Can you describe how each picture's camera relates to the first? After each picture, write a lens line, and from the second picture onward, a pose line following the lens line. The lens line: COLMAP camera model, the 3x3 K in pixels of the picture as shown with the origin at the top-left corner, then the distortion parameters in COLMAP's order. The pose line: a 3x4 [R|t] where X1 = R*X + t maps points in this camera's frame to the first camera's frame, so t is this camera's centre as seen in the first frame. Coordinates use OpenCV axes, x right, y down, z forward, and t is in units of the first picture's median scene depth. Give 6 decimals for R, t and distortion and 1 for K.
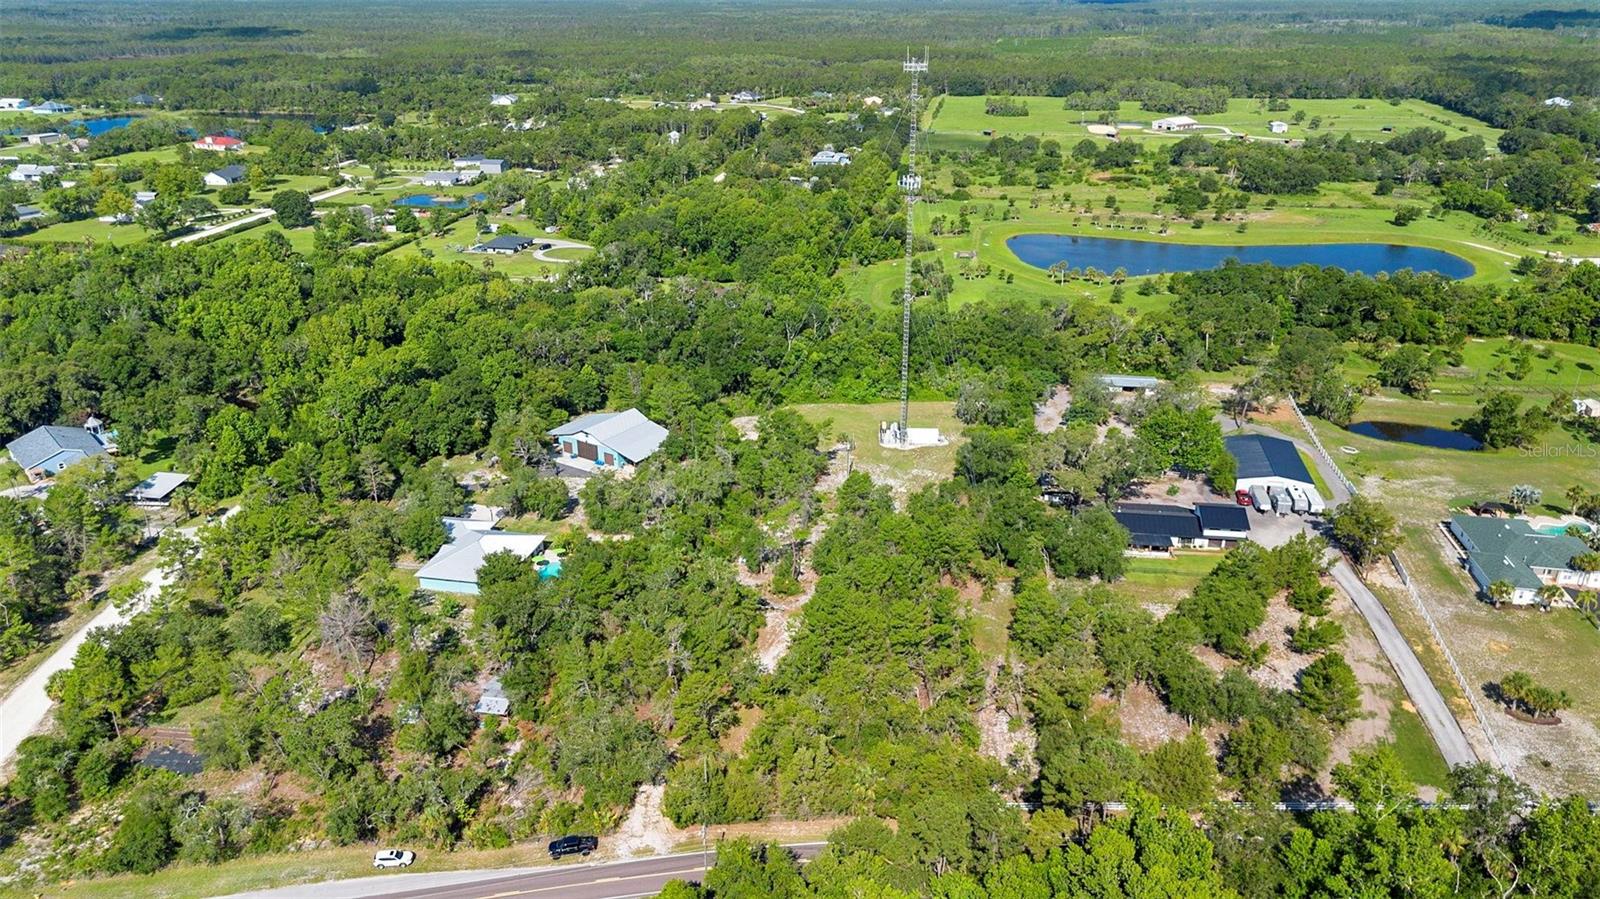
lens RADIAL K [[1141.4, 0, 792.5], [0, 1141.4, 446.8], [0, 0, 1]] dist [0.070389, -0.072458]
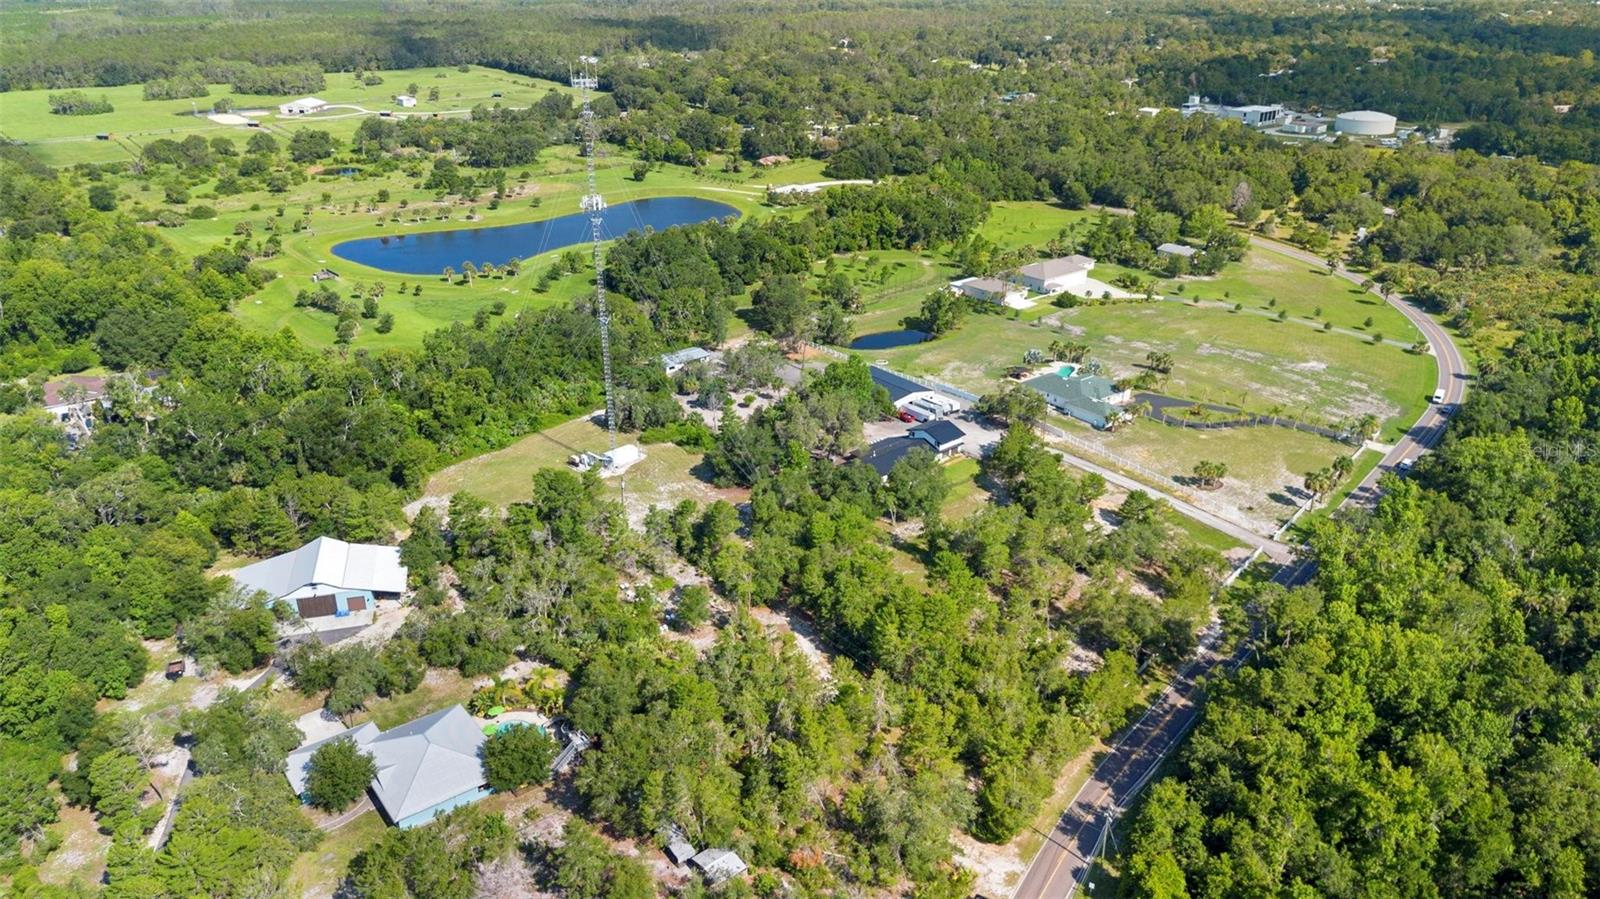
lens RADIAL K [[1141.4, 0, 800.8], [0, 1141.4, 459.8], [0, 0, 1]] dist [0.070389, -0.072458]
pose [[0.647713, -0.310206, 0.695873, -0.476710], [0.282918, 0.945981, 0.158361, -0.120573], [-0.707407, 0.094302, 0.700487, 0.213227]]
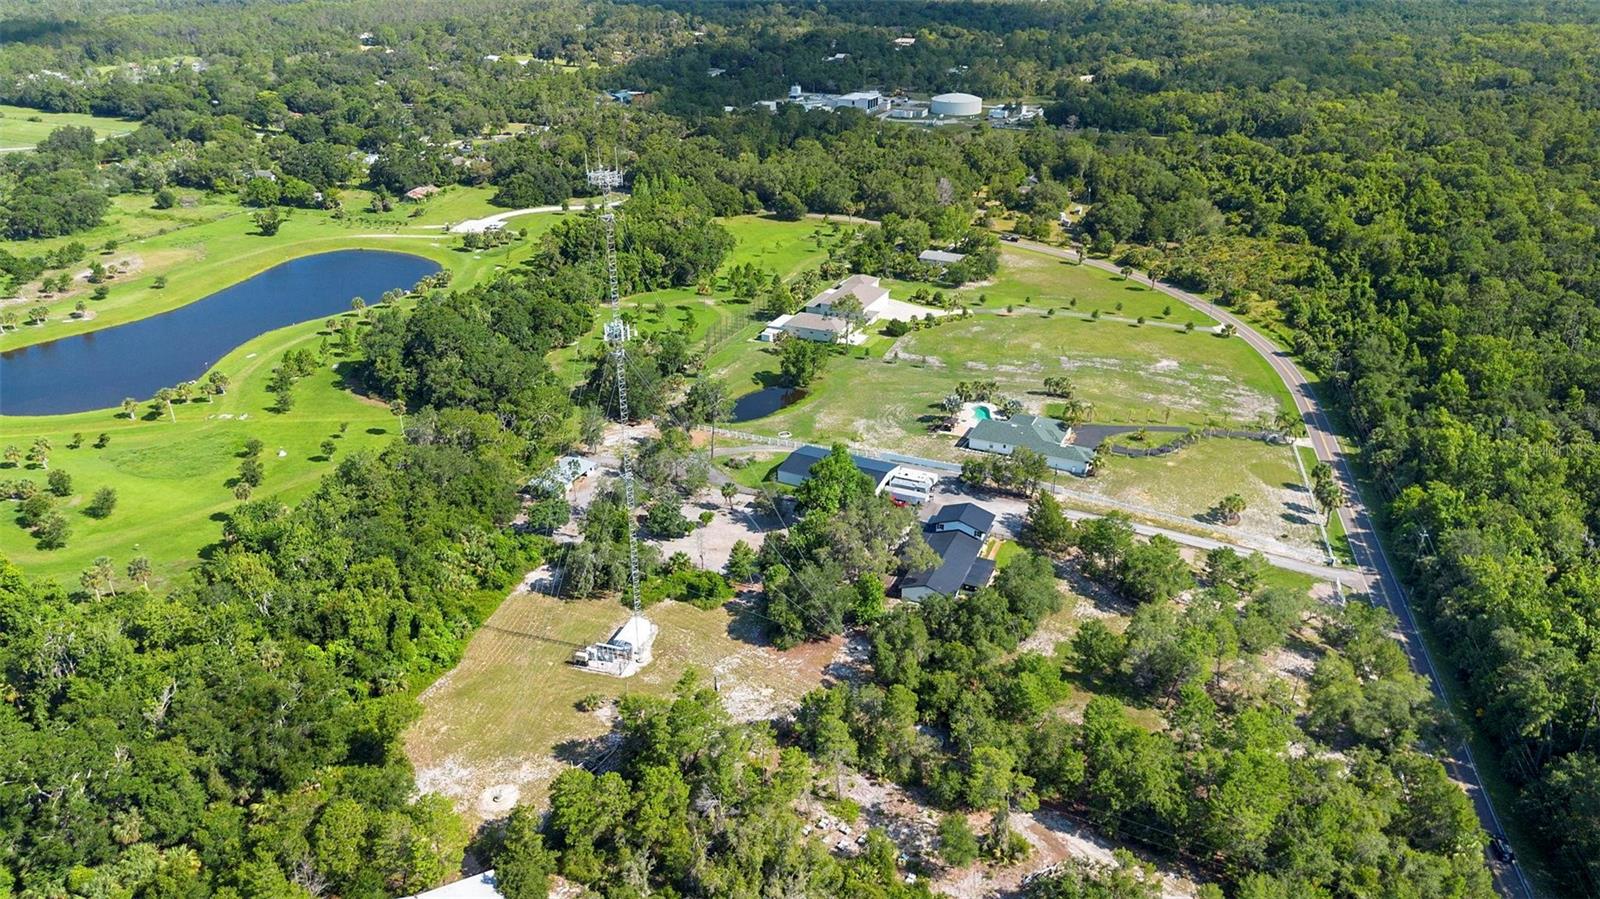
lens RADIAL K [[1141.4, 0, 800.1], [0, 1141.4, 456.0], [0, 0, 1]] dist [0.070389, -0.072458]
pose [[0.248782, -0.408487, 0.878206, -0.483727], [0.362271, 0.880145, 0.306764, -0.313412], [-0.898258, 0.241831, 0.366947, 0.609180]]
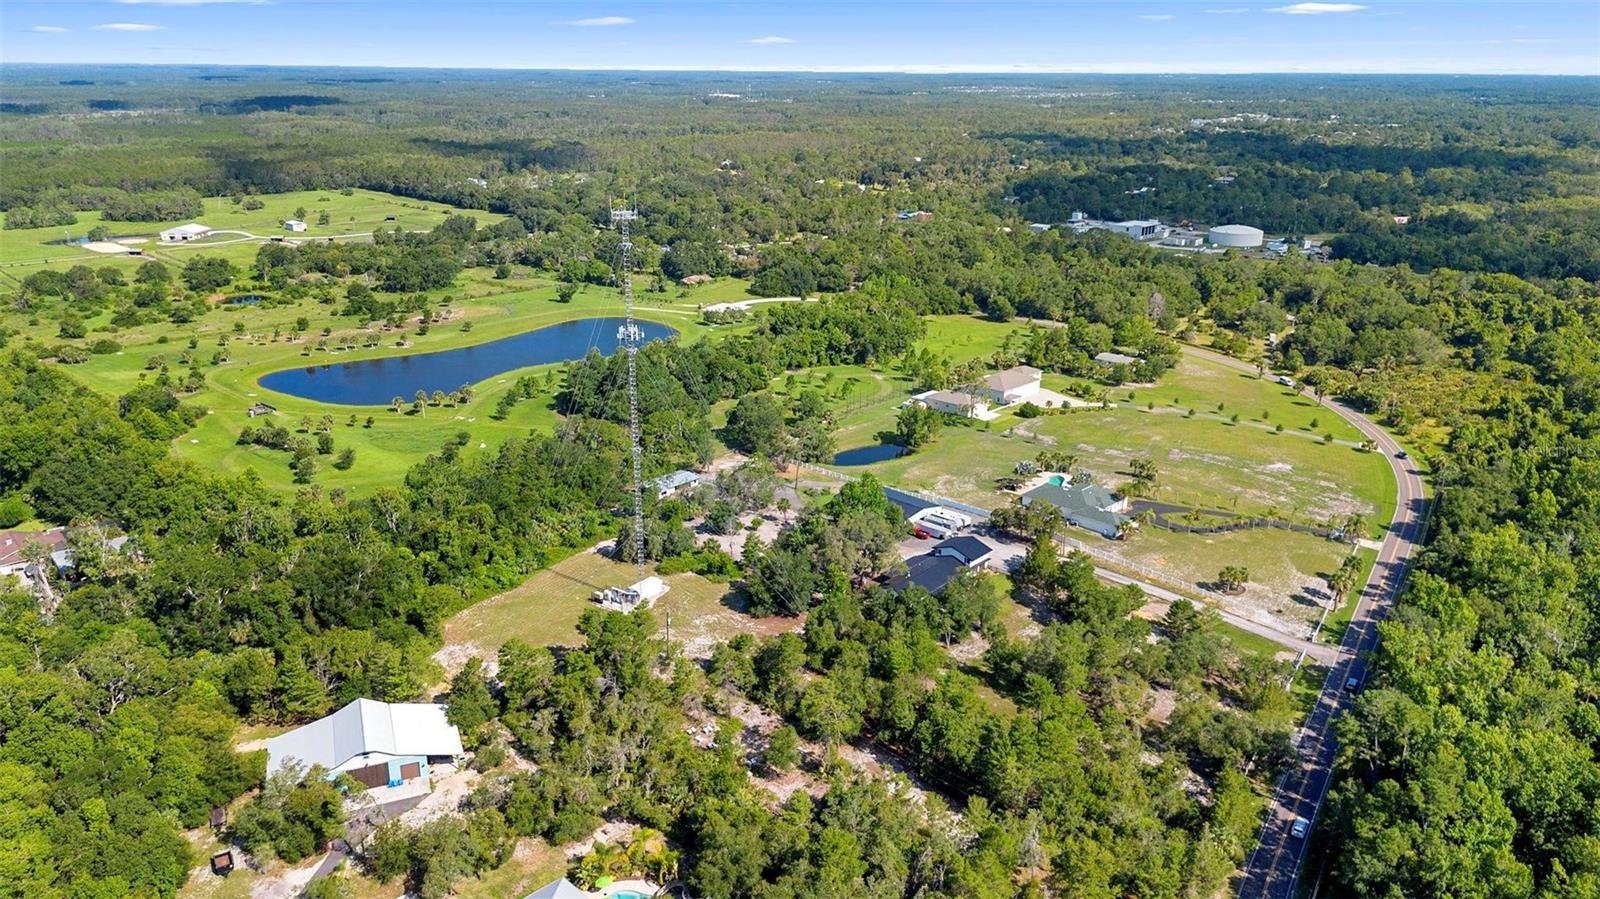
lens RADIAL K [[1141.4, 0, 800.1], [0, 1141.4, 461.2], [0, 0, 1]] dist [0.070389, -0.072458]
pose [[0.545699, -0.267161, 0.794253, -0.544668], [0.308219, 0.945366, 0.106226, -0.173642], [-0.779239, 0.186836, 0.598229, 0.328688]]
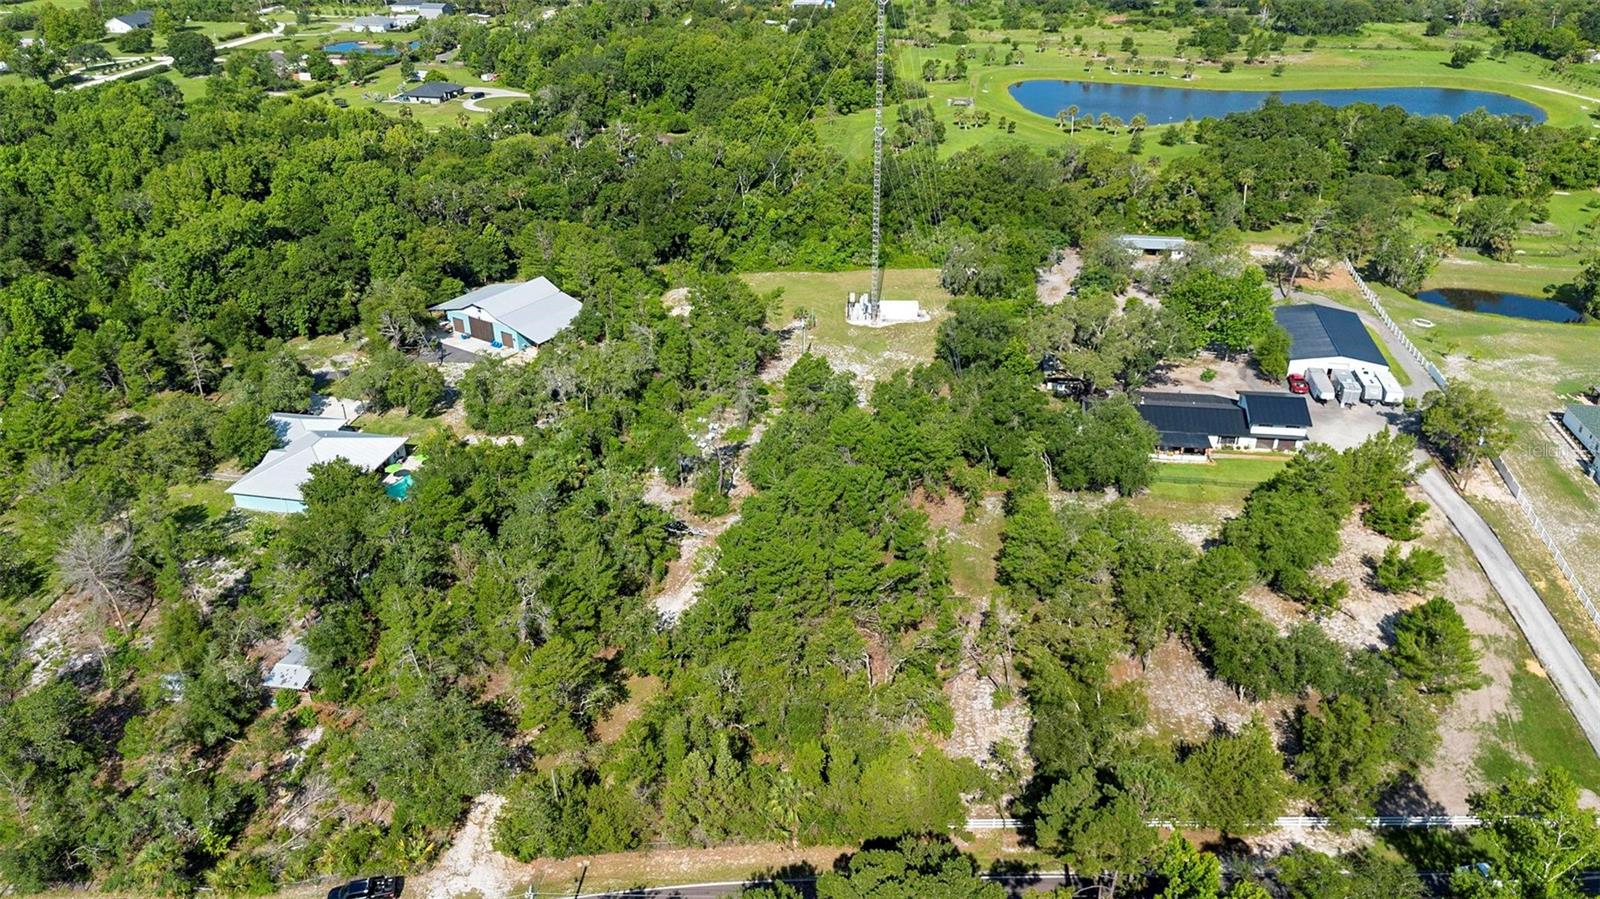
lens RADIAL K [[1141.4, 0, 796.9], [0, 1141.4, 450.6], [0, 0, 1]] dist [0.070389, -0.072458]
pose [[0.999982, -0.005038, 0.003294, 0.039554], [0.004664, 0.994469, 0.104931, 0.004439], [-0.003804, -0.104914, 0.994474, 0.186218]]
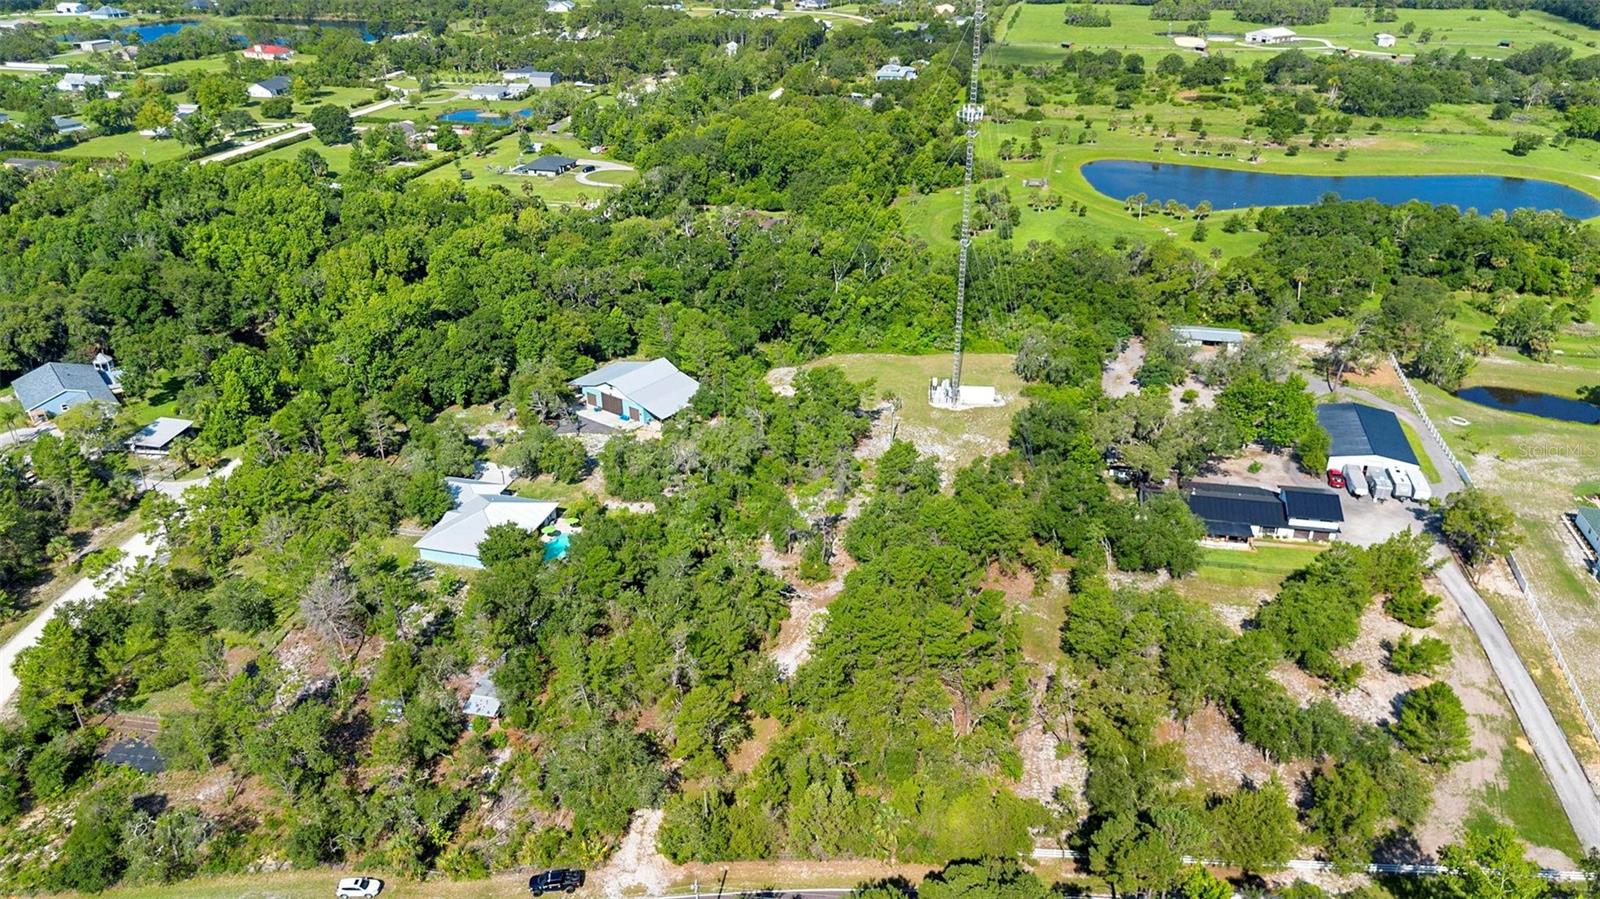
lens RADIAL K [[1141.4, 0, 793.7], [0, 1141.4, 448.3], [0, 0, 1]] dist [0.070389, -0.072458]
pose [[0.998286, 0.024934, -0.052953, 0.018051], [-0.020931, 0.996976, 0.074839, -0.033253], [0.054659, -0.073602, 0.995789, 0.081507]]
